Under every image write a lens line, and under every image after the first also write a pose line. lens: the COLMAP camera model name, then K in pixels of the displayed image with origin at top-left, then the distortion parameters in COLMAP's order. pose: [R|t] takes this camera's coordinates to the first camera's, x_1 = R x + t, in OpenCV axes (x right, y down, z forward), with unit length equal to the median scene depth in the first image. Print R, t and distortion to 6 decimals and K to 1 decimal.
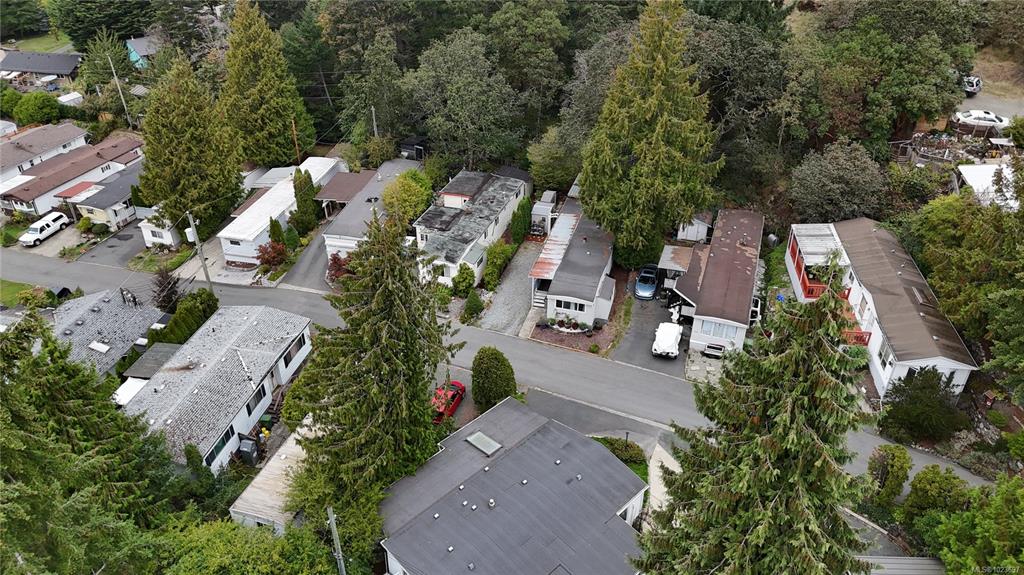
lens RADIAL K [[753.0, 0, 512.0], [0, 753.0, 287.5], [0, 0, 1]] dist [0.128847, -0.147033]
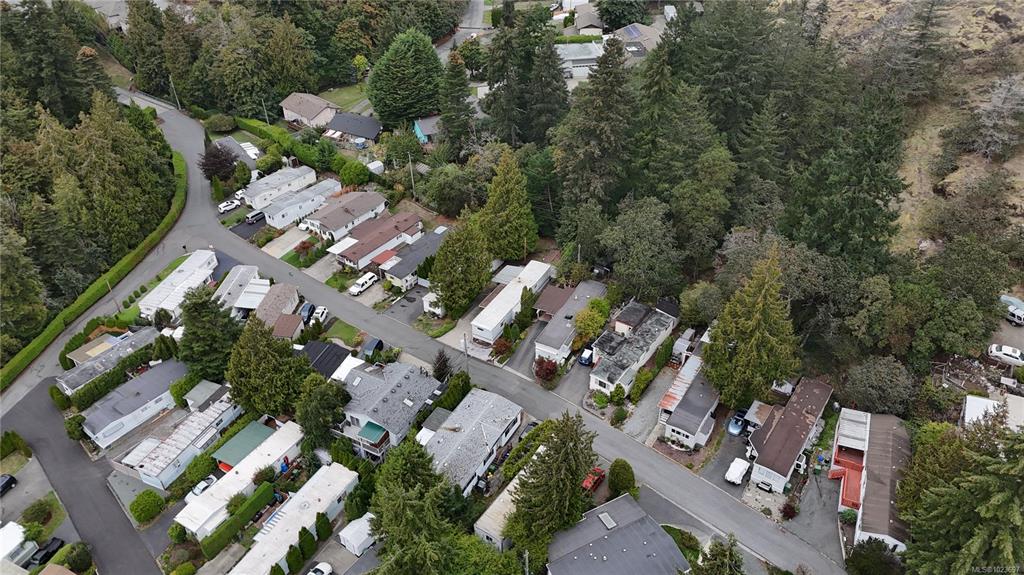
lens RADIAL K [[753.0, 0, 512.0], [0, 753.0, 287.5], [0, 0, 1]] dist [0.128847, -0.147033]
pose [[0.959321, 0.160053, -0.232563, 0.055311], [-0.145114, 0.986168, 0.080097, -0.321326], [0.242166, -0.043090, 0.969278, -0.562420]]
